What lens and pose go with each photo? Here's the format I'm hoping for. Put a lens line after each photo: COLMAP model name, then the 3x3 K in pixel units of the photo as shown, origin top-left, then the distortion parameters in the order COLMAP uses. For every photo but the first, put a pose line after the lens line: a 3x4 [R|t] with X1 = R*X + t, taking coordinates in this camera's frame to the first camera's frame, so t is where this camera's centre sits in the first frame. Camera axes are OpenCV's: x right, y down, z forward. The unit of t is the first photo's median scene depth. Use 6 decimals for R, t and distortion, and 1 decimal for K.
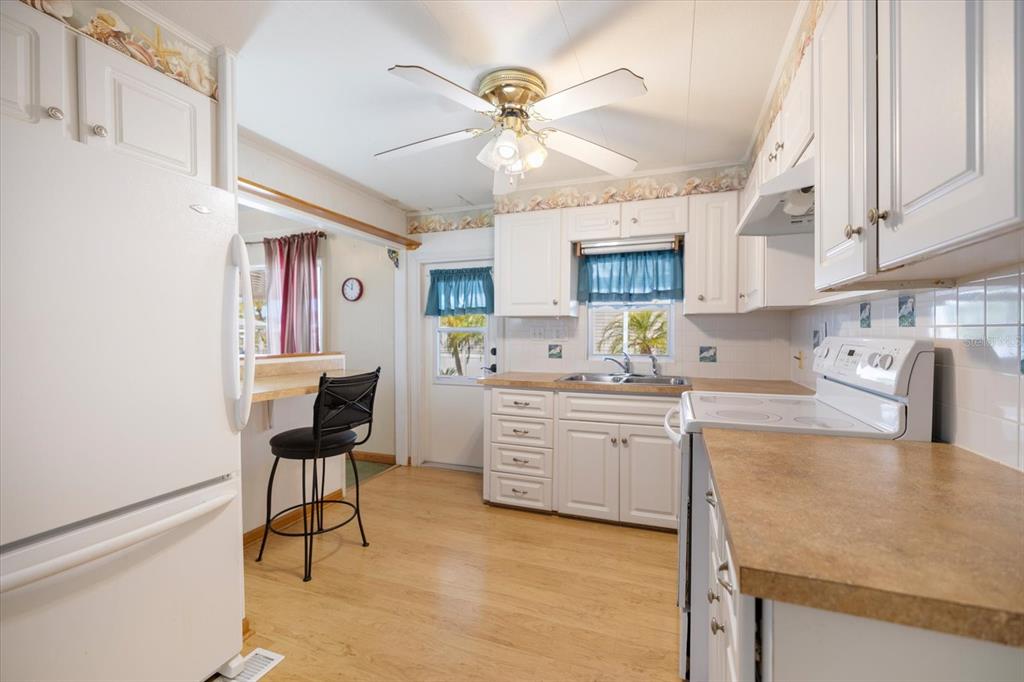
lens RADIAL K [[427.6, 0, 513.9], [0, 427.6, 339.2], [0, 0, 1]] dist [0.000199, 0.000174]
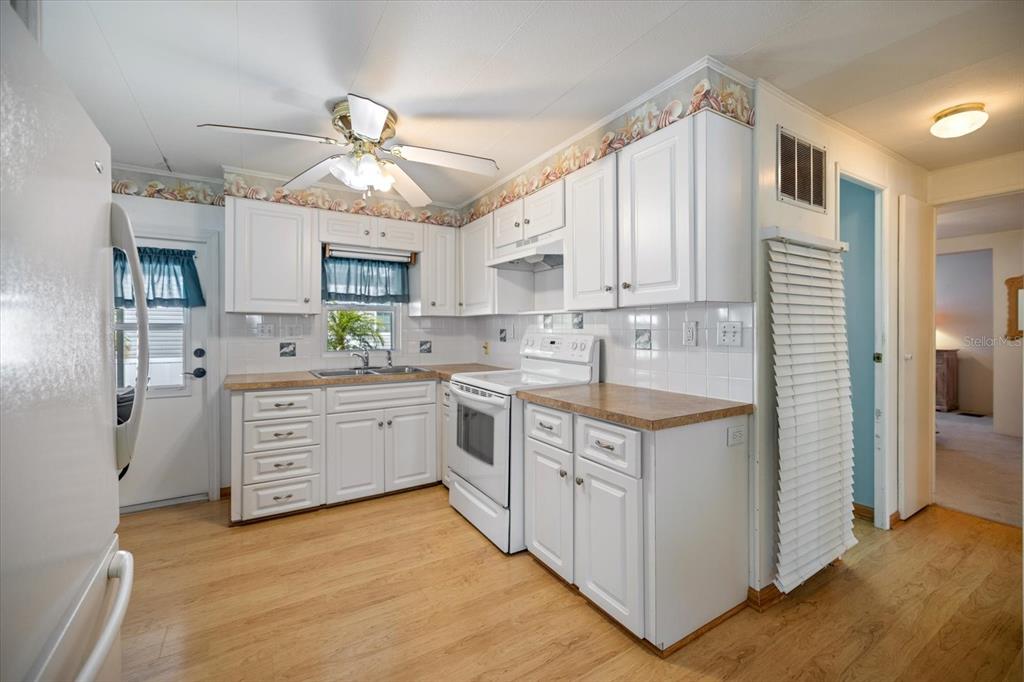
lens RADIAL K [[429.5, 0, 511.4], [0, 429.5, 332.3], [0, 0, 1]] dist [0.001992, 0.000180]
pose [[0.614327, -0.007005, 0.789020, -0.428011], [0.008574, 0.999961, 0.002202, -0.010141], [-0.789005, 0.005413, 0.614363, 0.004606]]
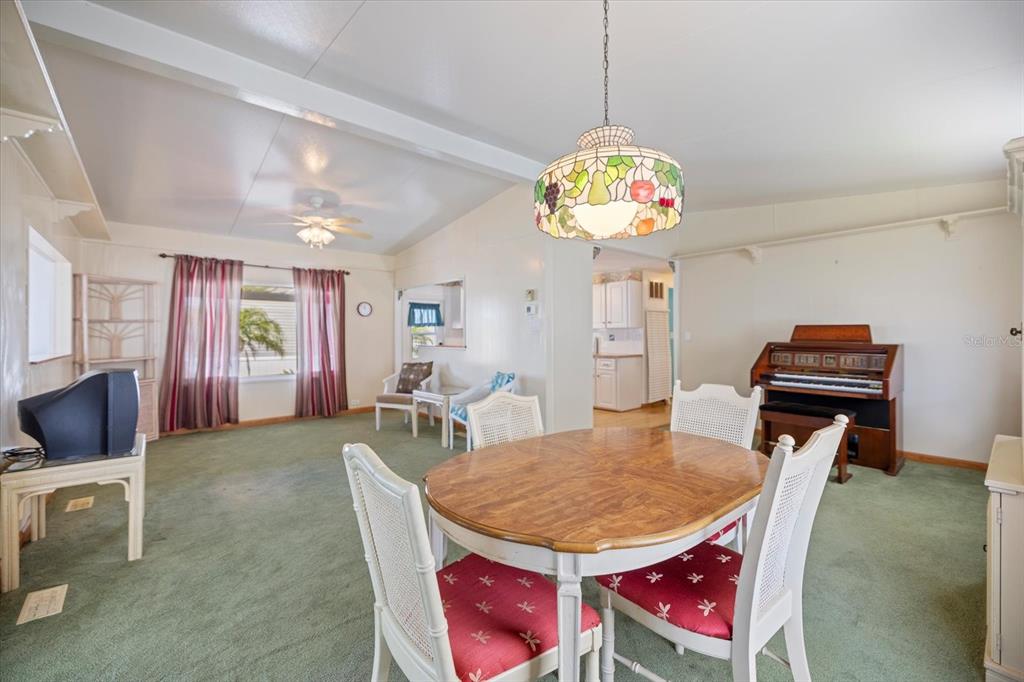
lens RADIAL K [[427.6, 0, 513.9], [0, 427.6, 339.2], [0, 0, 1]] dist [0.000199, 0.000174]
pose [[0.488991, -0.008386, 0.872249, -2.217179], [0.010559, 0.999937, 0.003694, -0.000743], [-0.872225, 0.007404, 0.489049, -0.449072]]
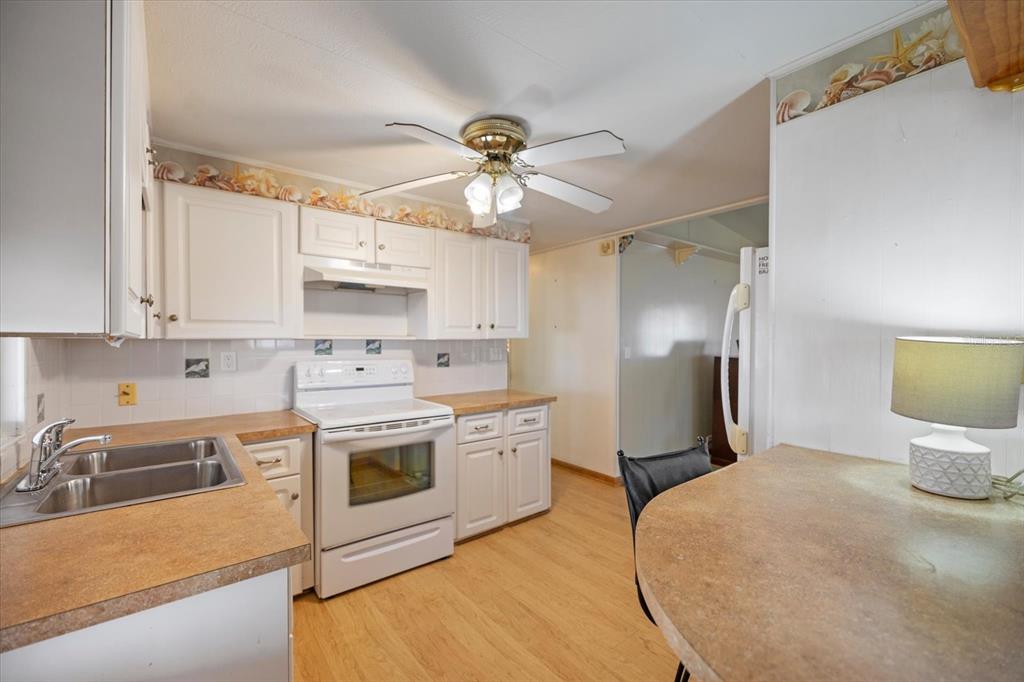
lens RADIAL K [[429.0, 0, 511.7], [0, 429.0, 346.2], [0, 0, 1]] dist [0.002350, 0.000224]
pose [[-0.854309, -0.003318, 0.519756, -0.381718], [0.009584, 0.999709, 0.022135, -0.055111], [-0.519678, 0.023892, -0.854028, 1.220362]]
